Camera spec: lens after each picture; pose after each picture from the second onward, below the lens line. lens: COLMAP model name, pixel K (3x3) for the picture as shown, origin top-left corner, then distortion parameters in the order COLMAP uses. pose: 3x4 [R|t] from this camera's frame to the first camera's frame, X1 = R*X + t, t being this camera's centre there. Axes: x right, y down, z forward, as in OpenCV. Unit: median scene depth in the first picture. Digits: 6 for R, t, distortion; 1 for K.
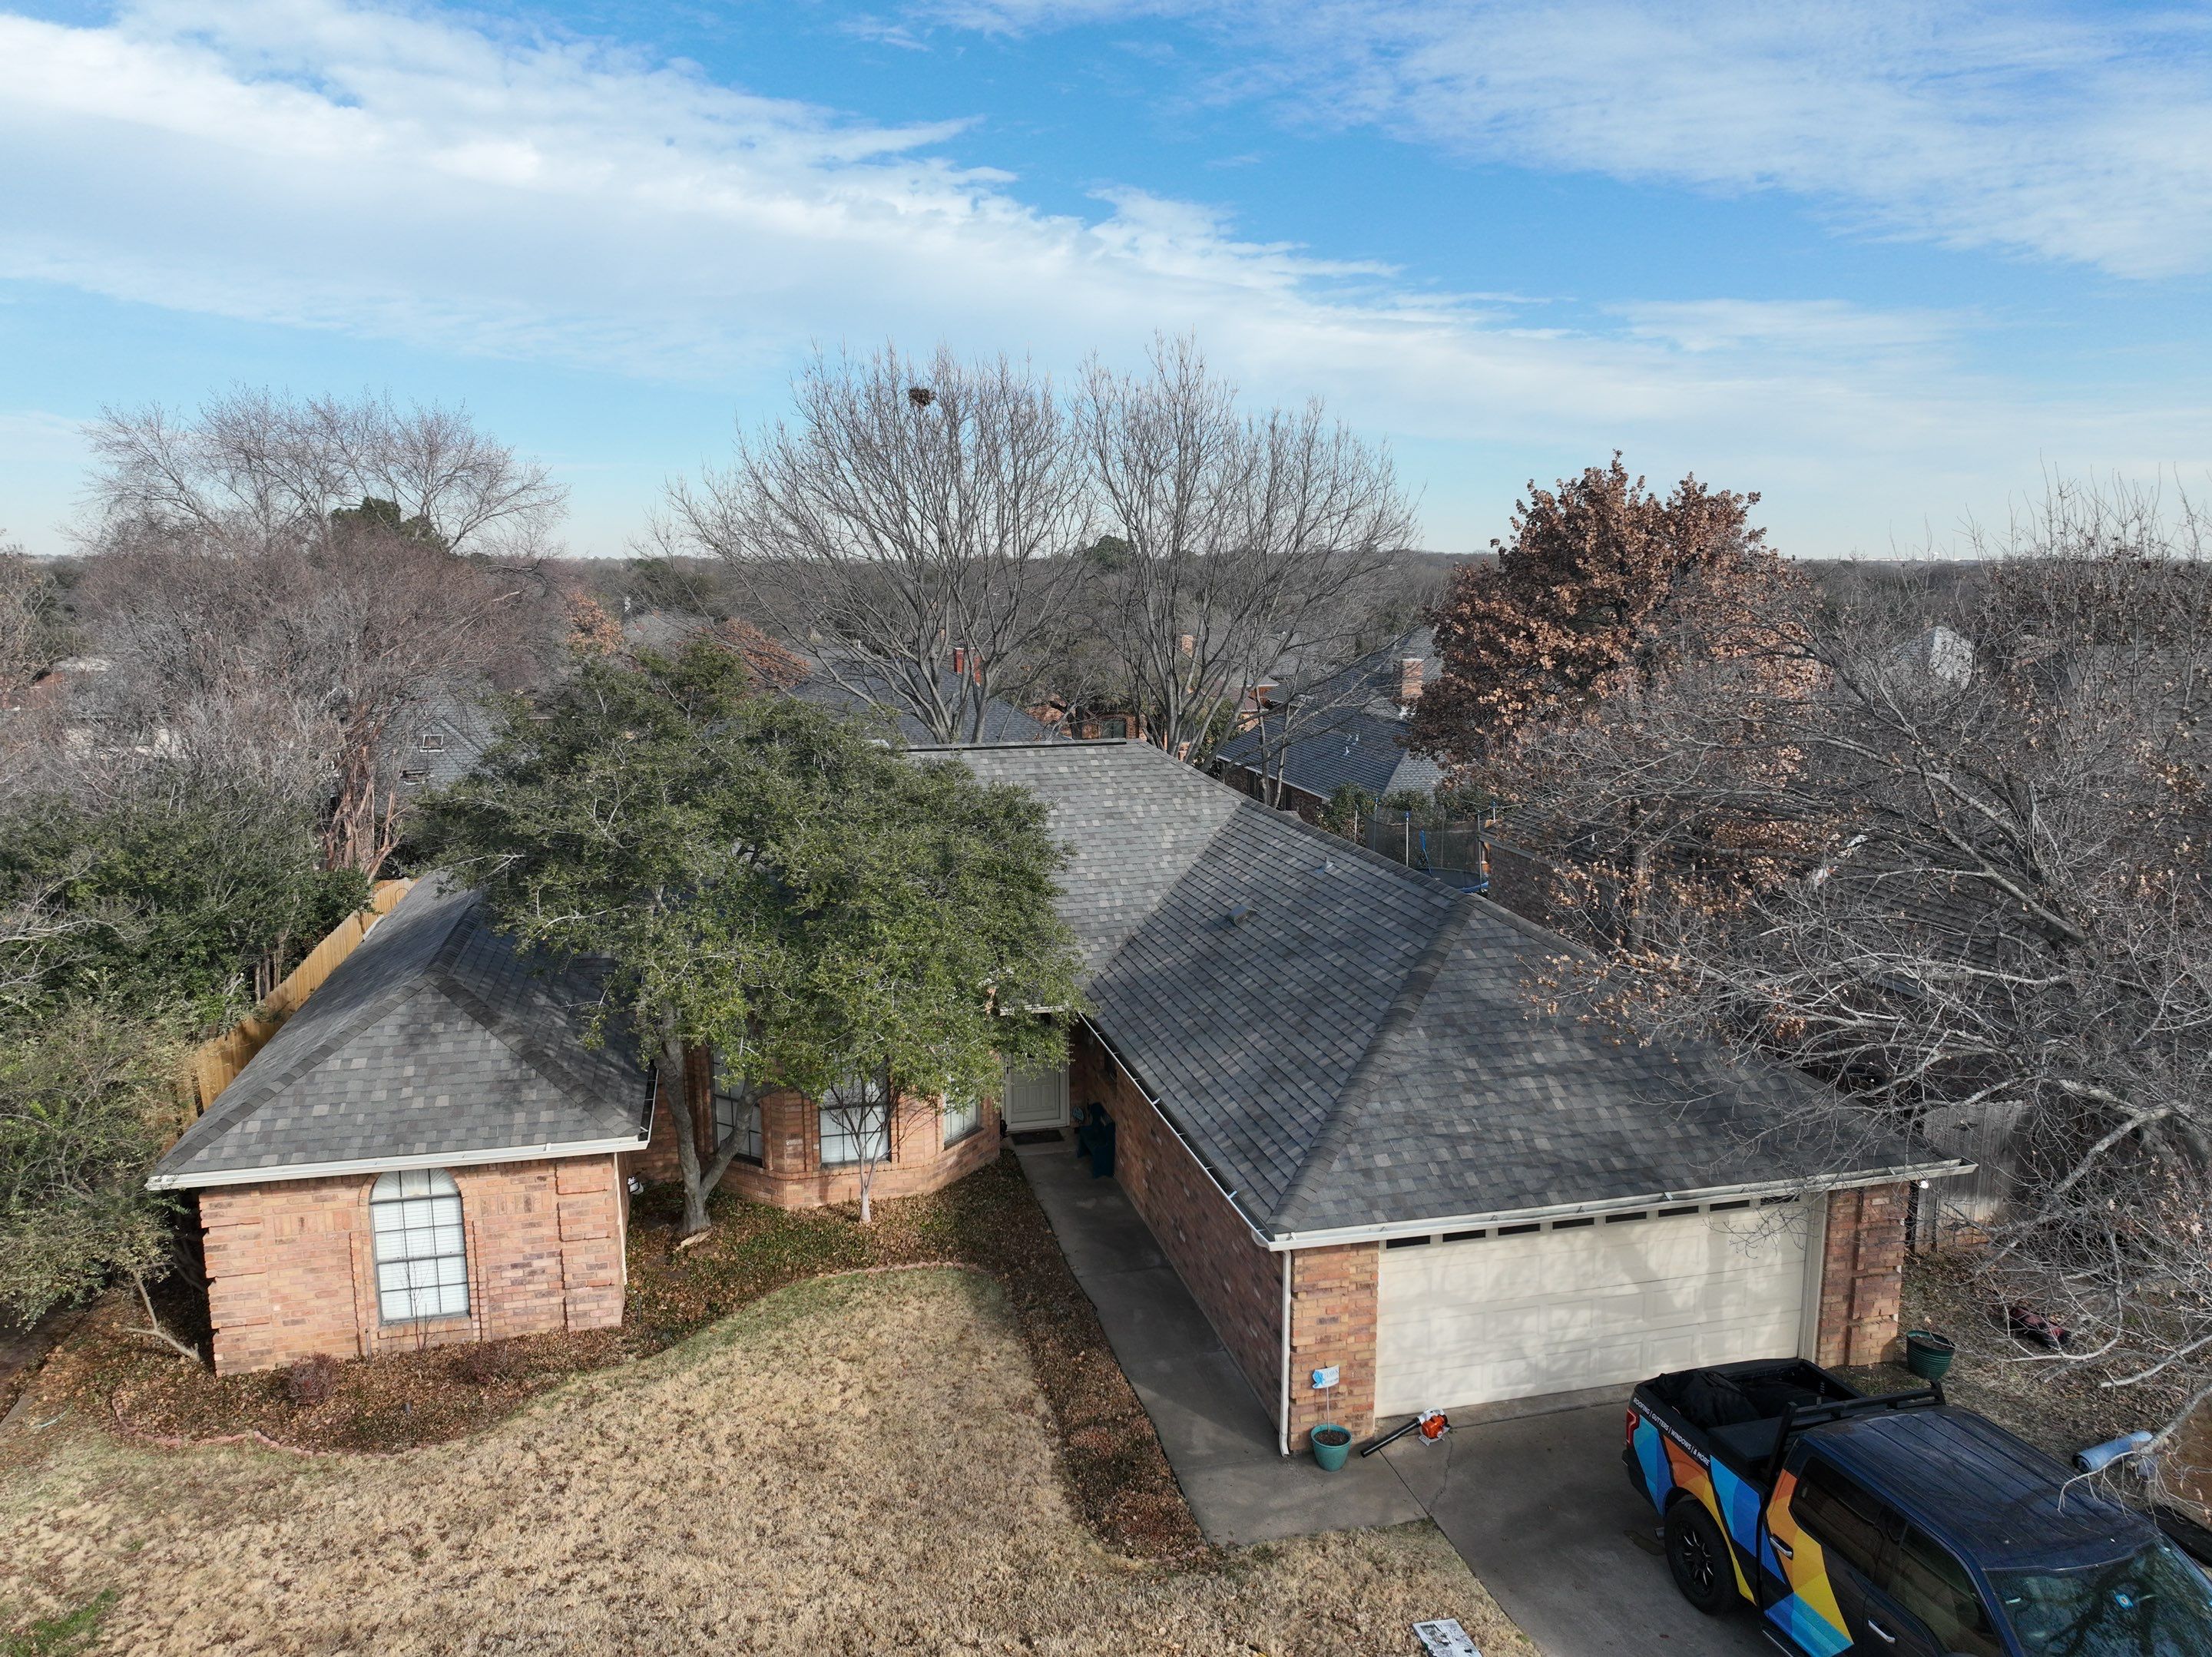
lens RADIAL K [[1700.5, 0, 1100.8], [0, 1700.5, 828.3], [0, 0, 1]] dist [0.029790, -0.002736]
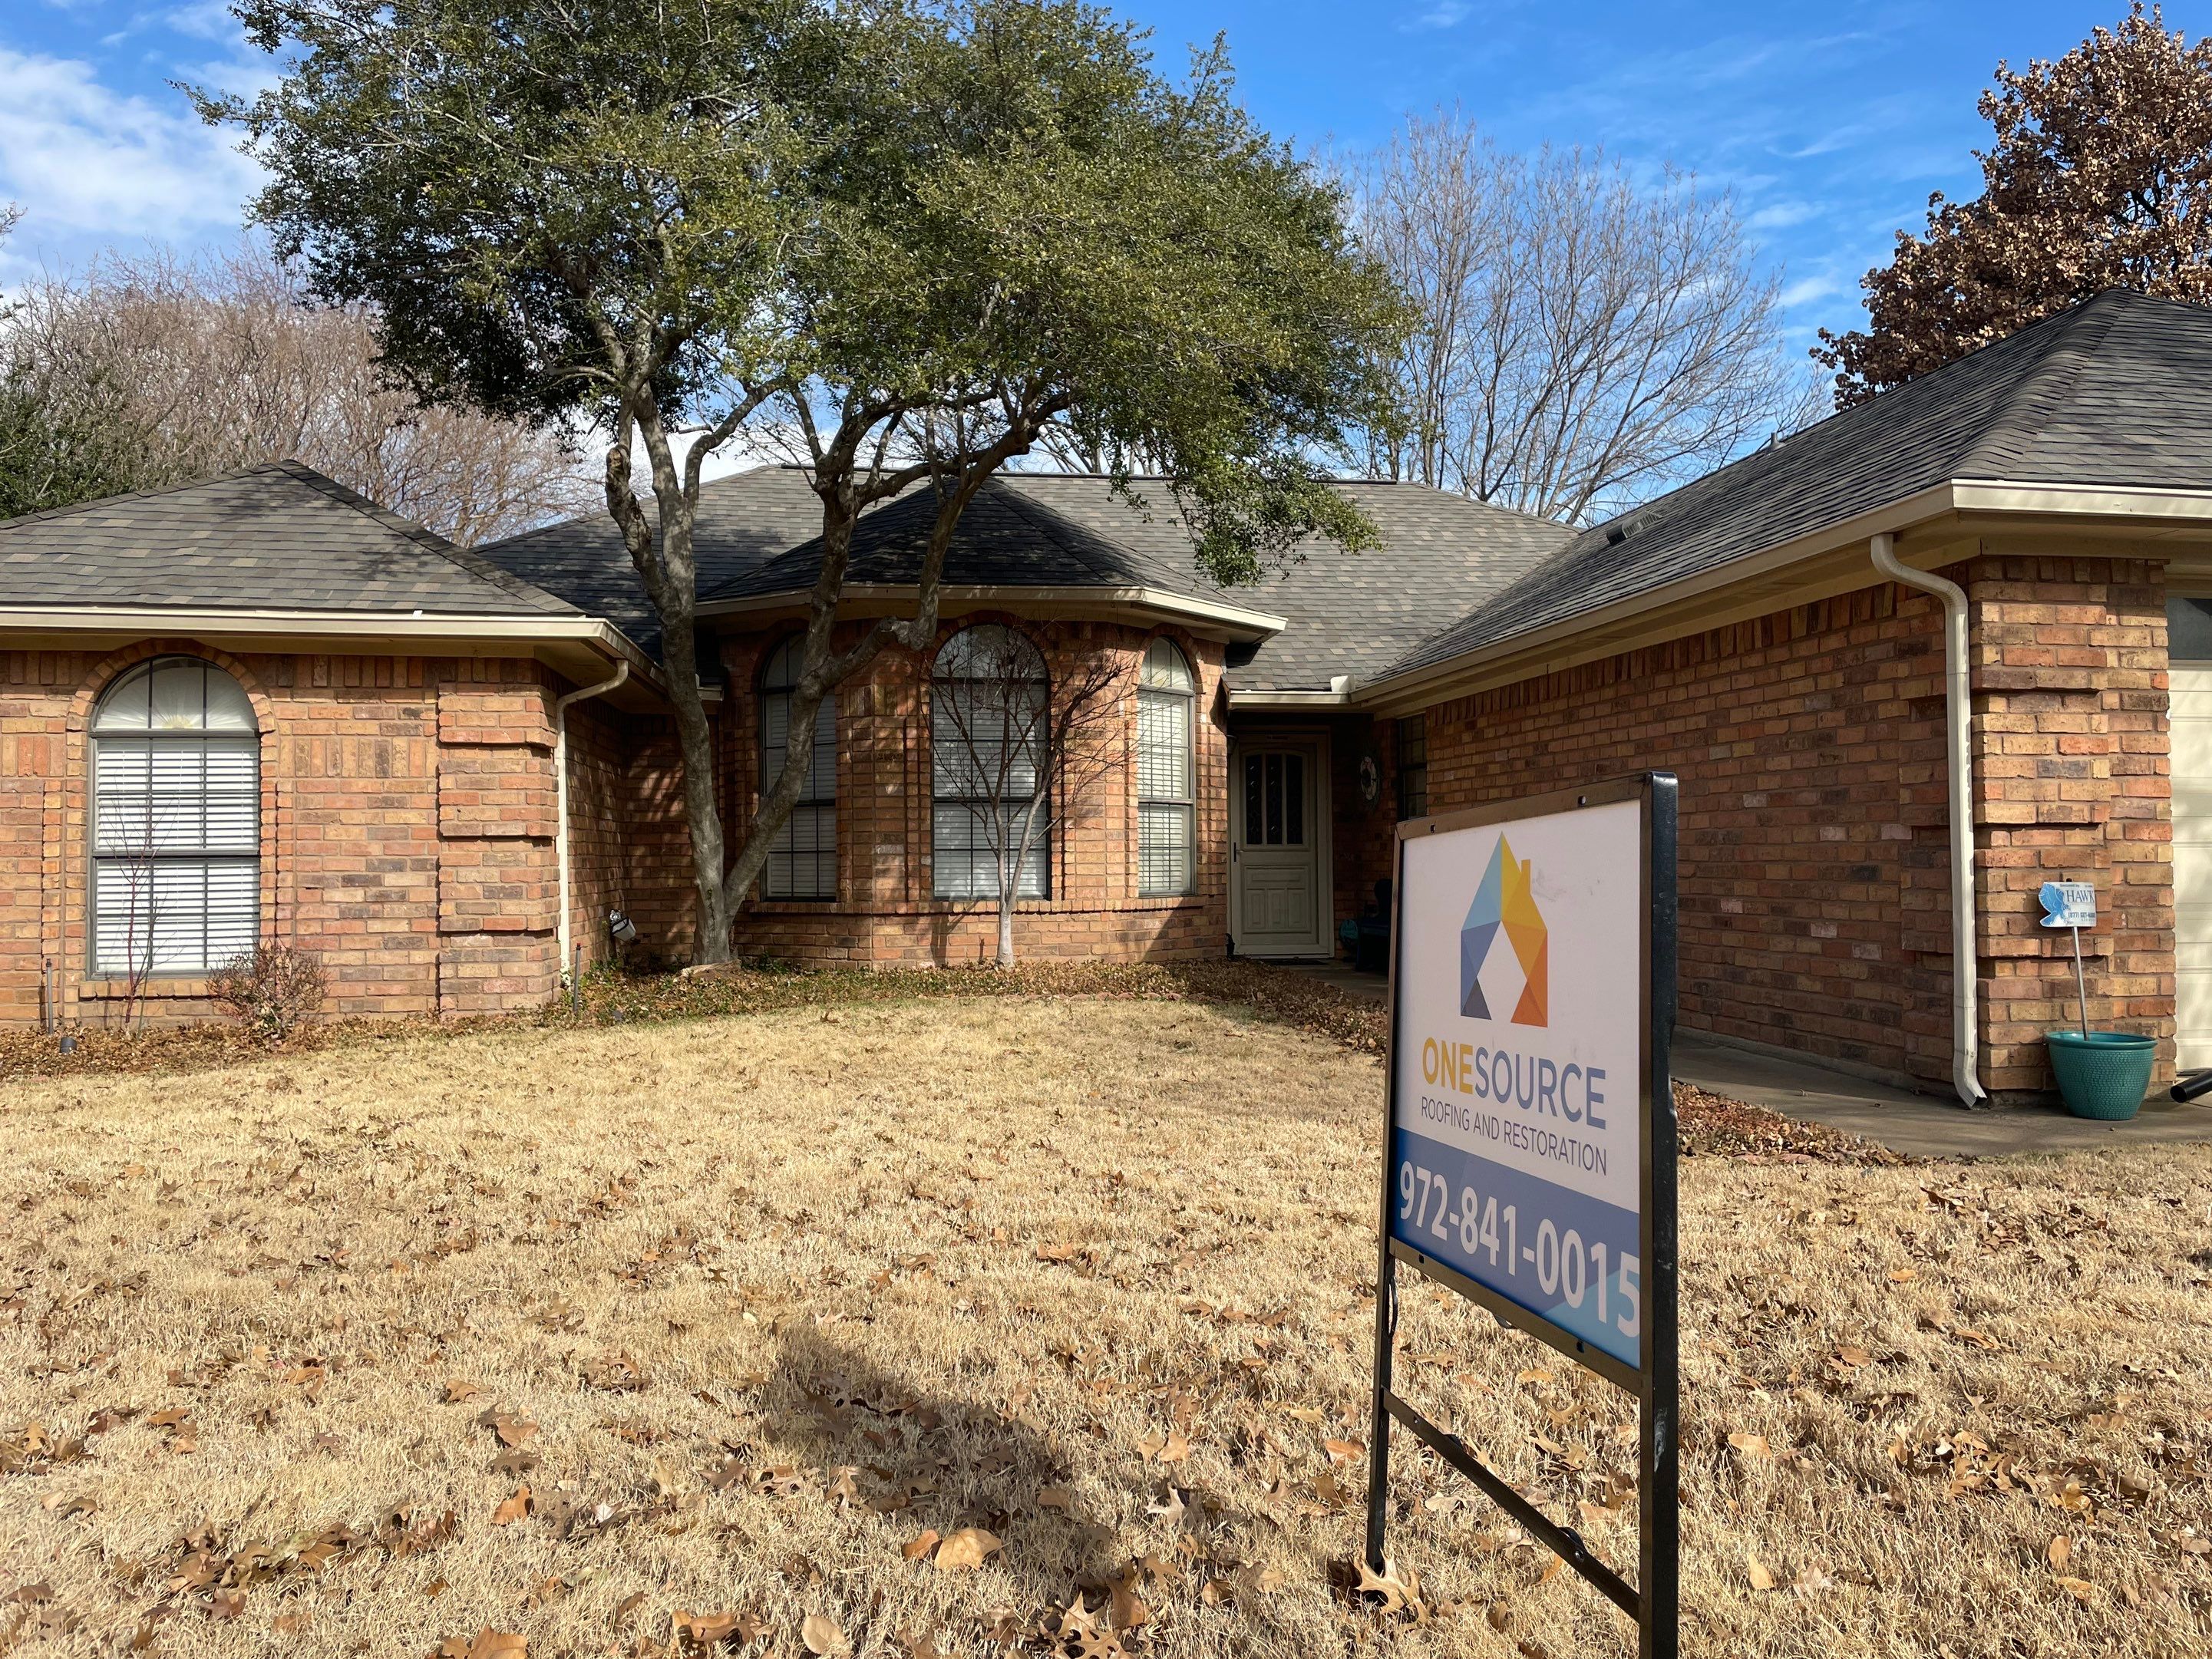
lens RADIAL K [[1700.5, 0, 1111.1], [0, 1700.5, 832.0], [0, 0, 1]] dist [0.029790, -0.002736]
pose [[0.996170, -0.012188, -0.086581, -0.060718], [-0.007002, 0.975937, -0.217942, 0.356428], [0.087154, 0.217713, 0.972114, 0.501422]]
